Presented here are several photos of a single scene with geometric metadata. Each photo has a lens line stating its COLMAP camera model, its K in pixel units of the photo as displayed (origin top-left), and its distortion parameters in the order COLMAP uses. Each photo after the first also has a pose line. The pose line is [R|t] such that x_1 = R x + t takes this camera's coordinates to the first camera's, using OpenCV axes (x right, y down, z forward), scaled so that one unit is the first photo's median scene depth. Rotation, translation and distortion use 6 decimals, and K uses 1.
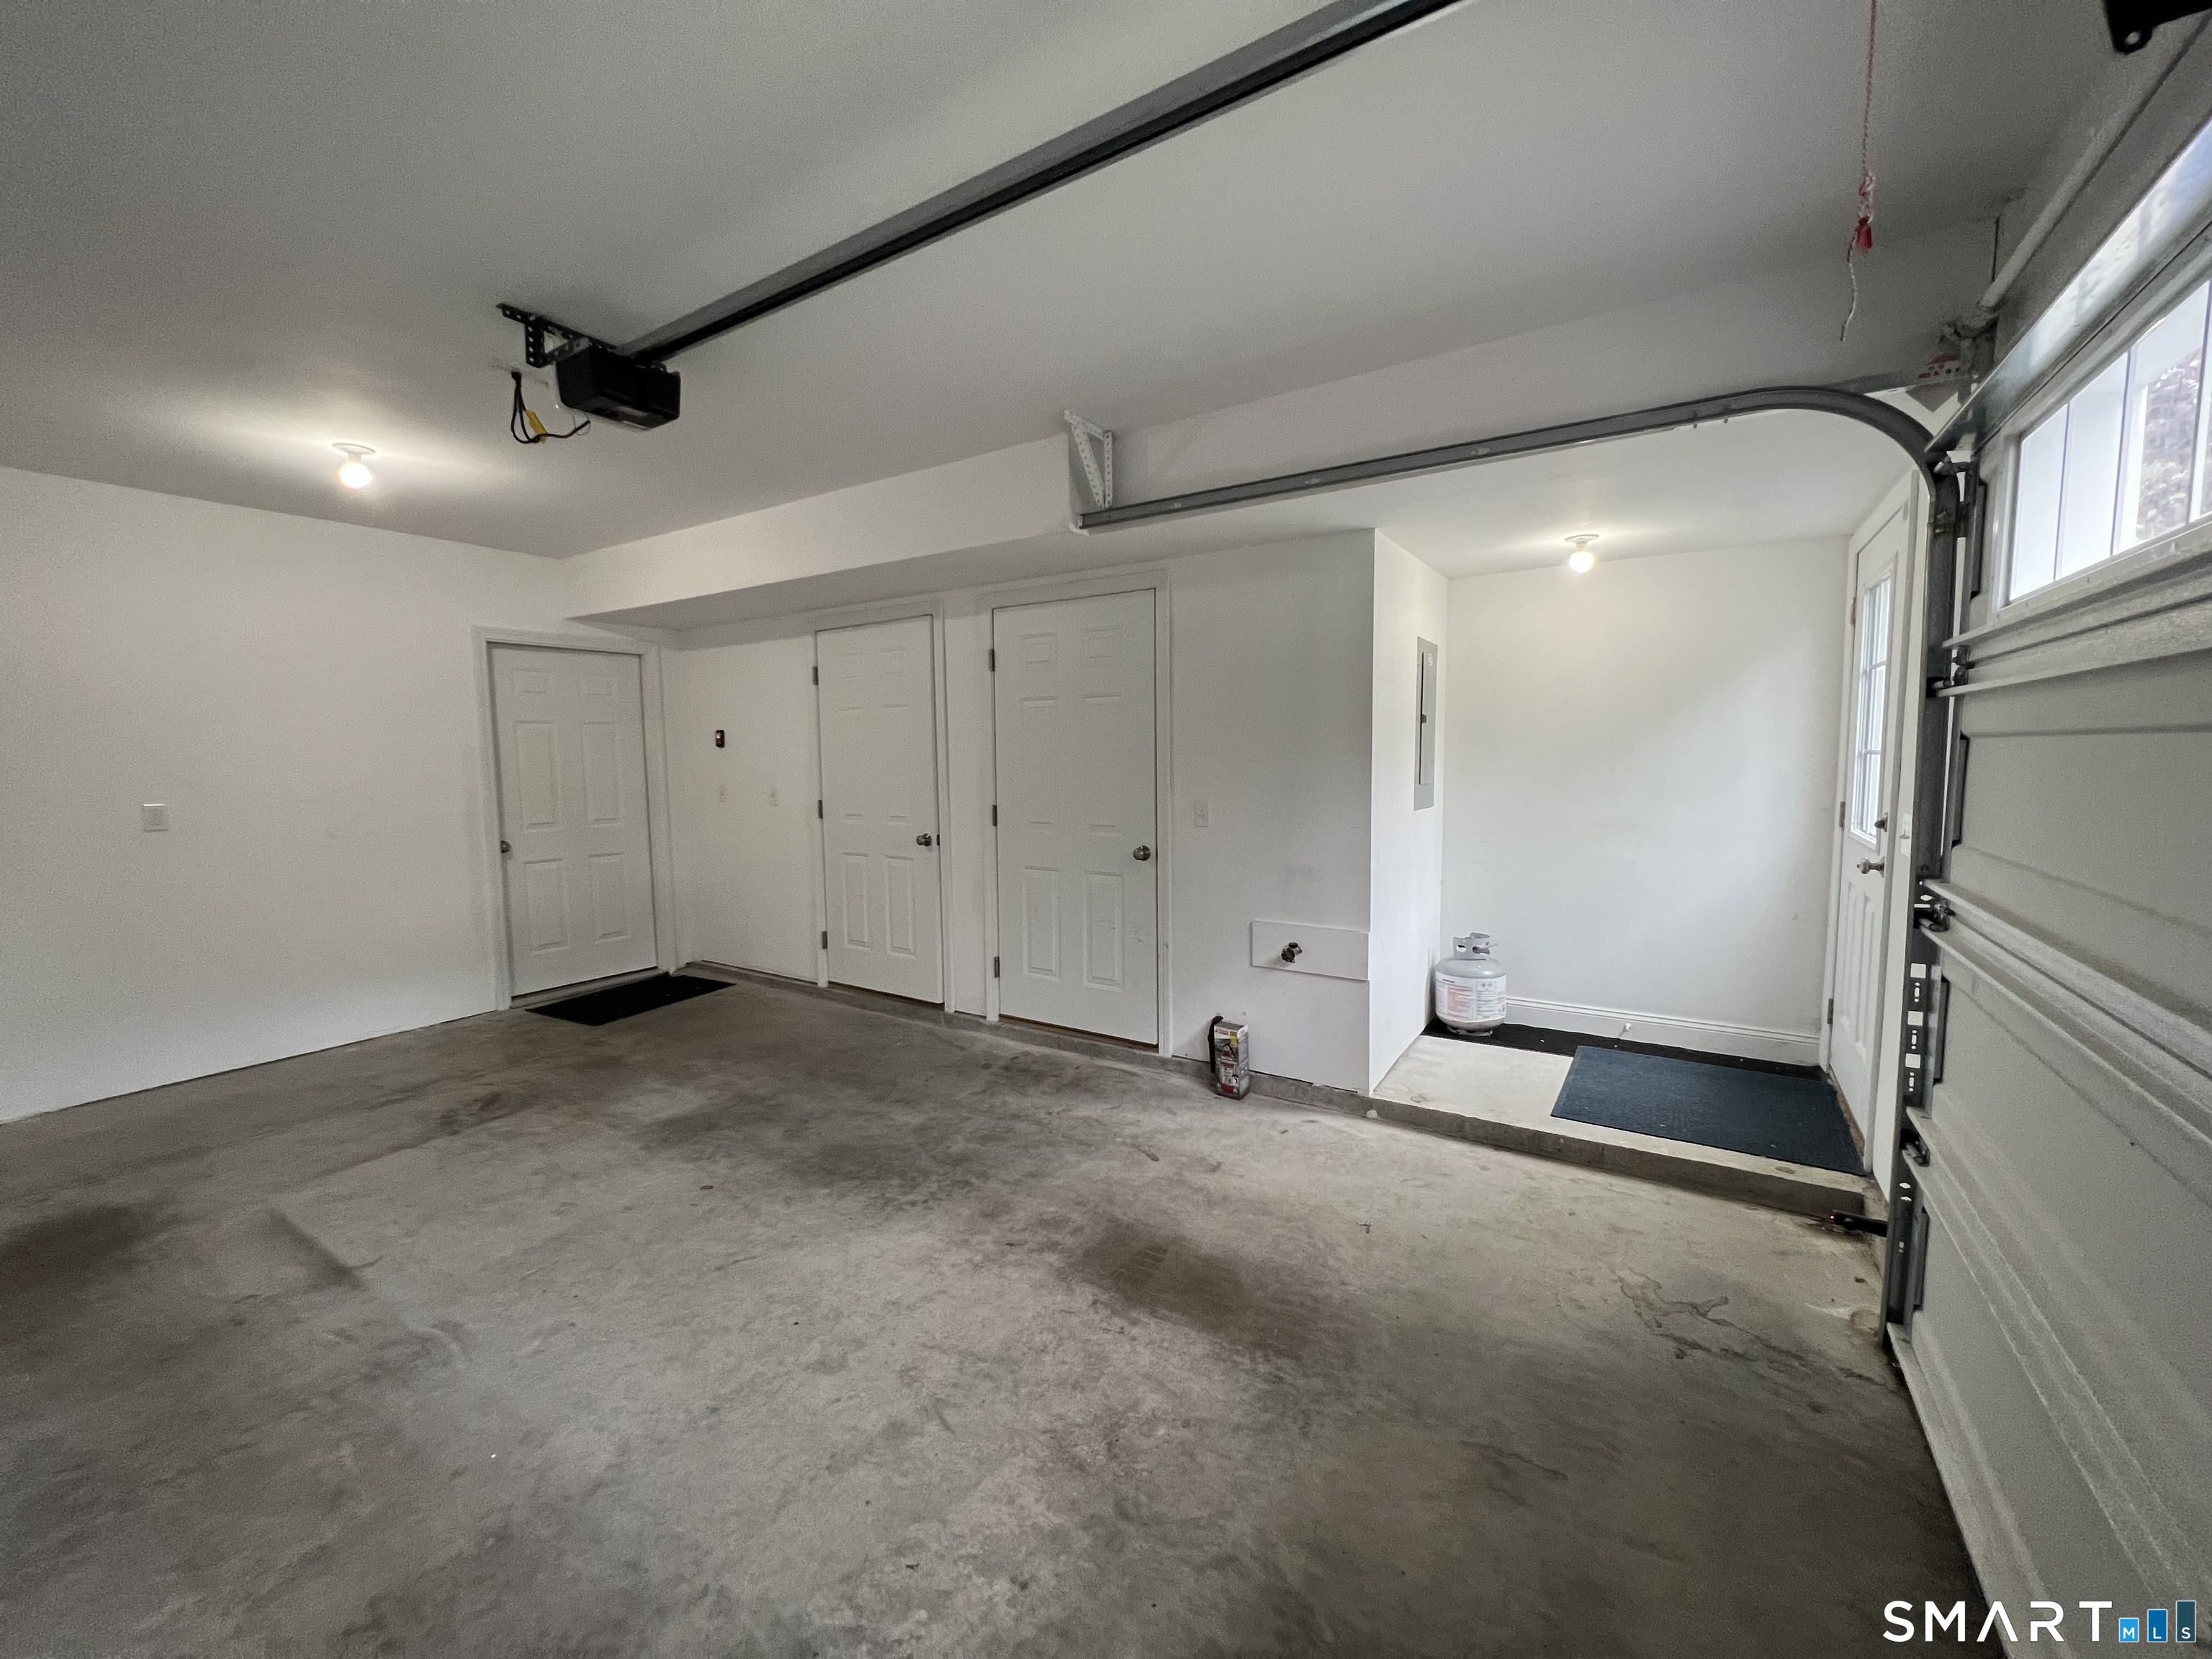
lens RADIAL K [[884.0, 0, 1099.4], [0, 884.0, 831.6], [0, 0, 1]] dist [-0.002149, 0.000295]
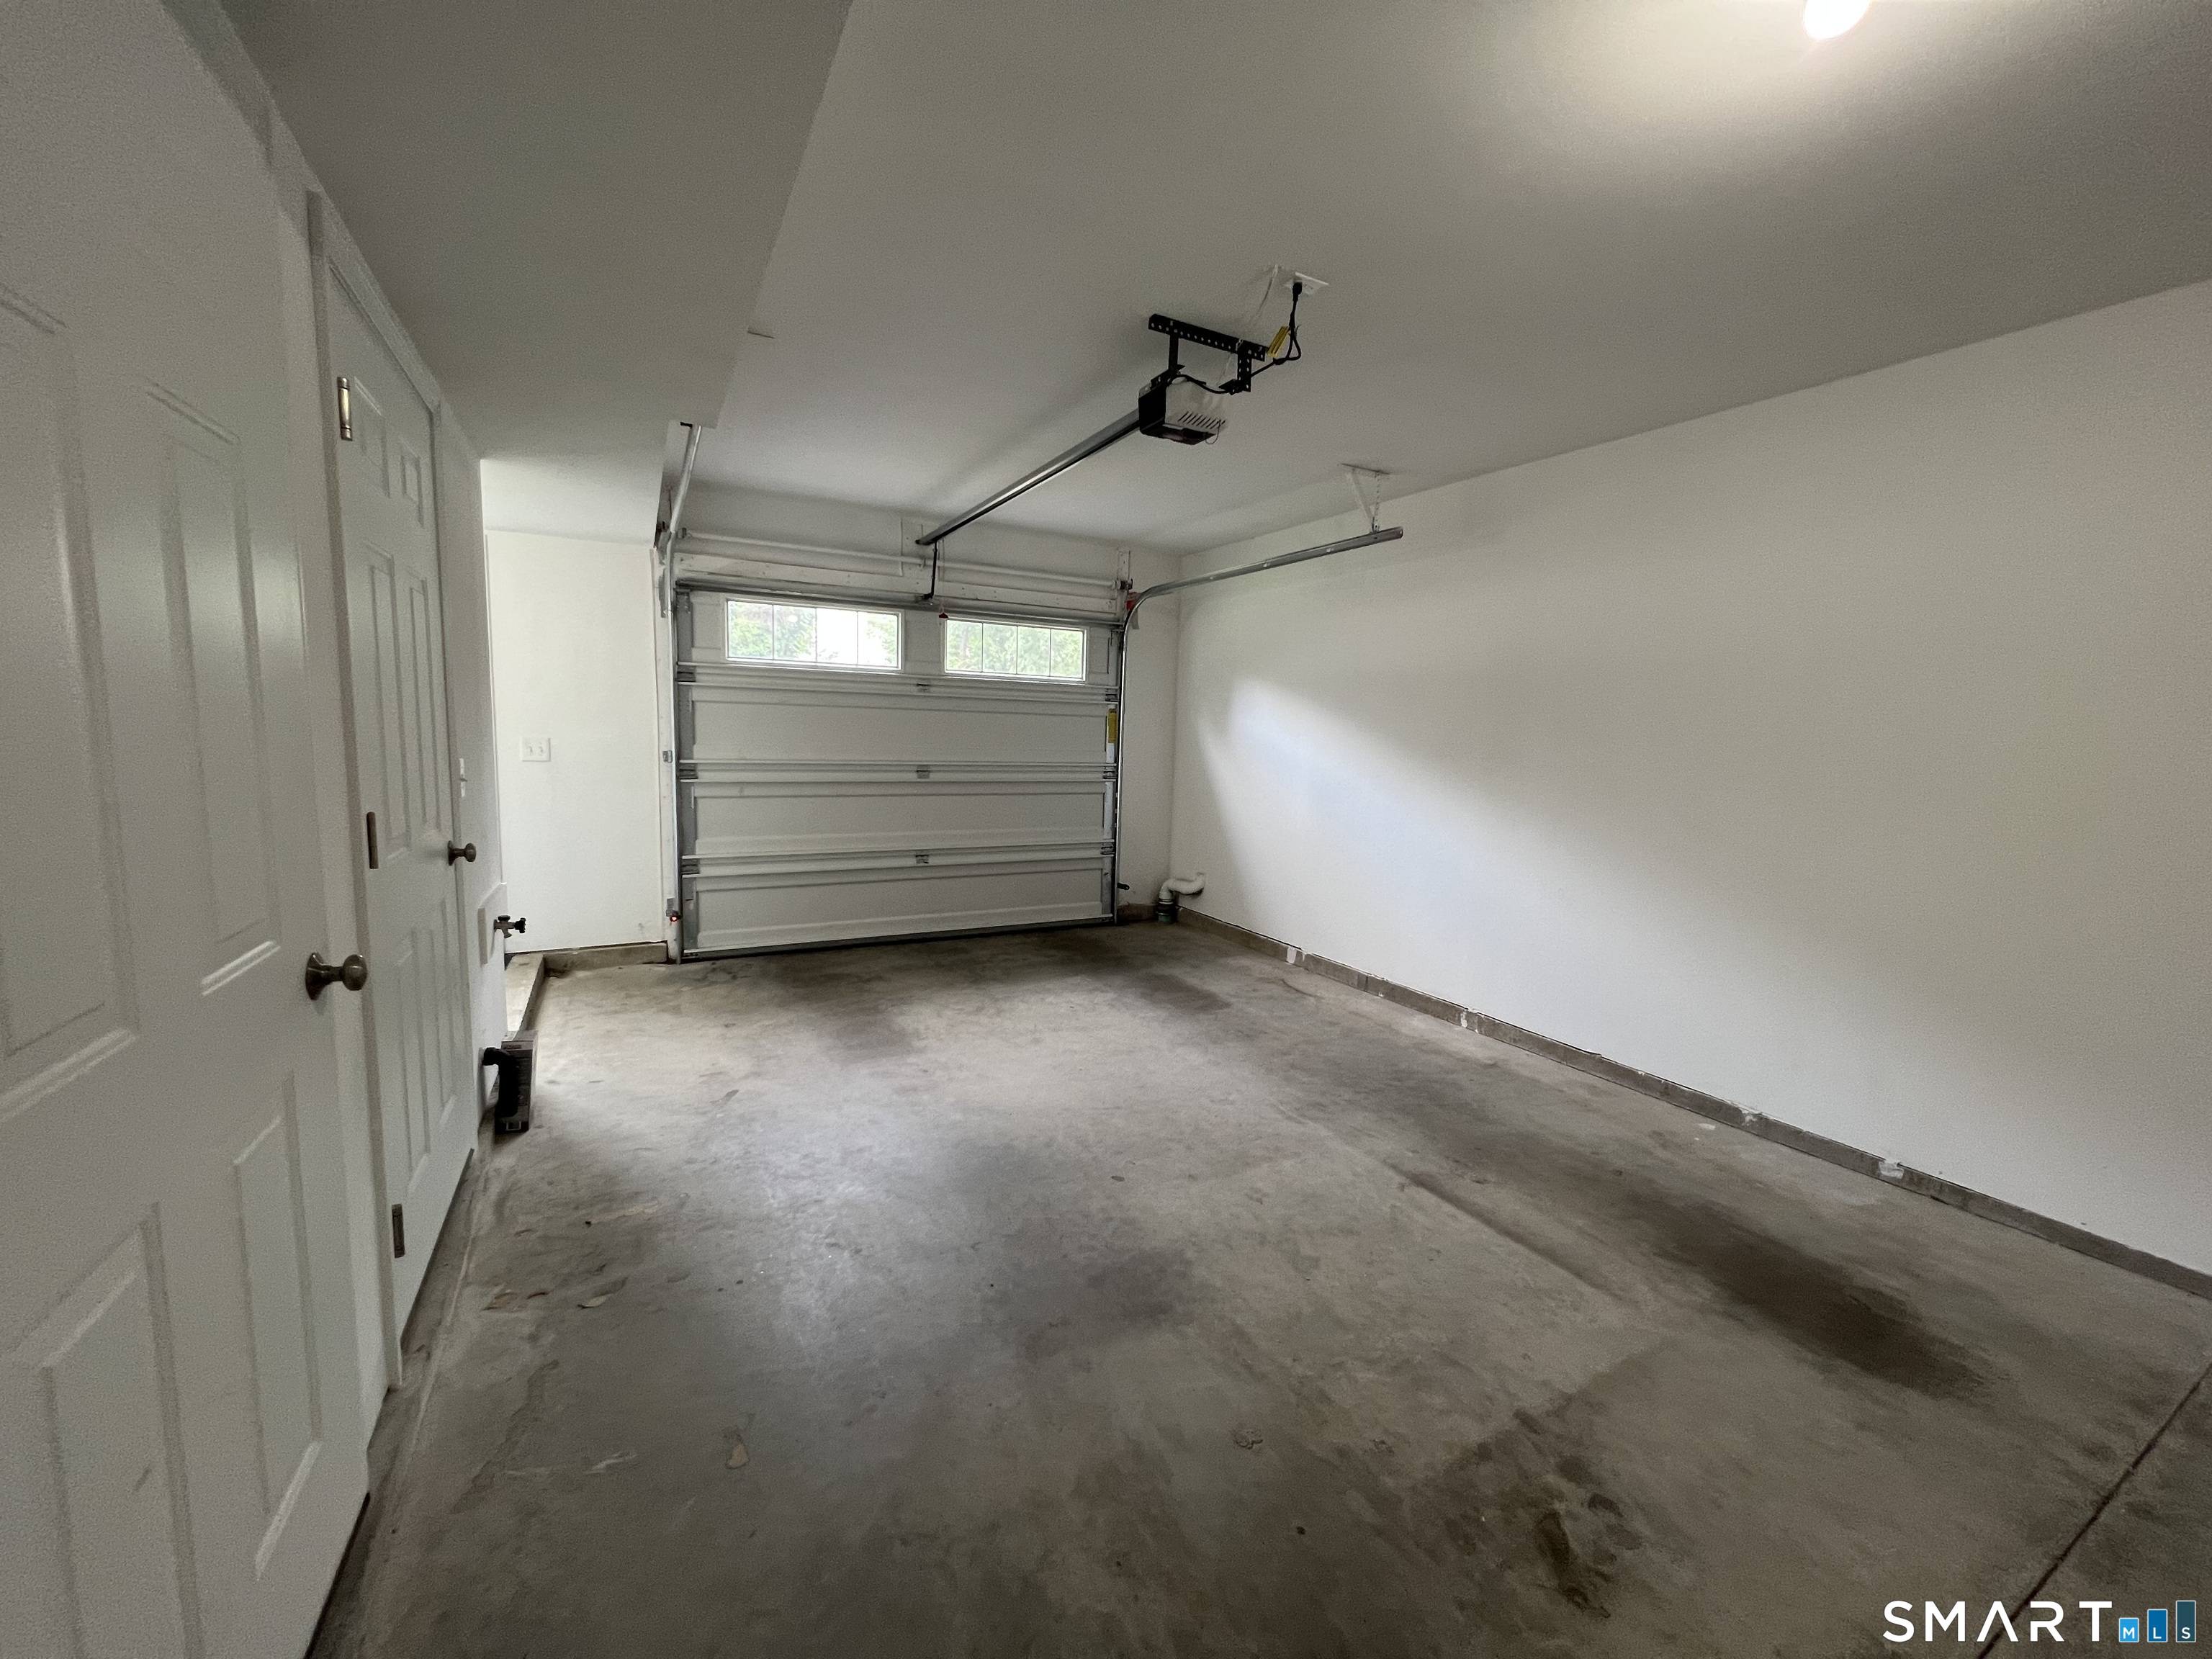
lens RADIAL K [[884.0, 0, 1109.6], [0, 884.0, 828.2], [0, 0, 1]] dist [-0.002149, 0.000295]
pose [[-0.881360, -0.068981, 0.467381, -0.921704], [0.021404, 0.982438, 0.185359, -0.137933], [-0.471959, 0.173372, -0.864405, 1.900813]]
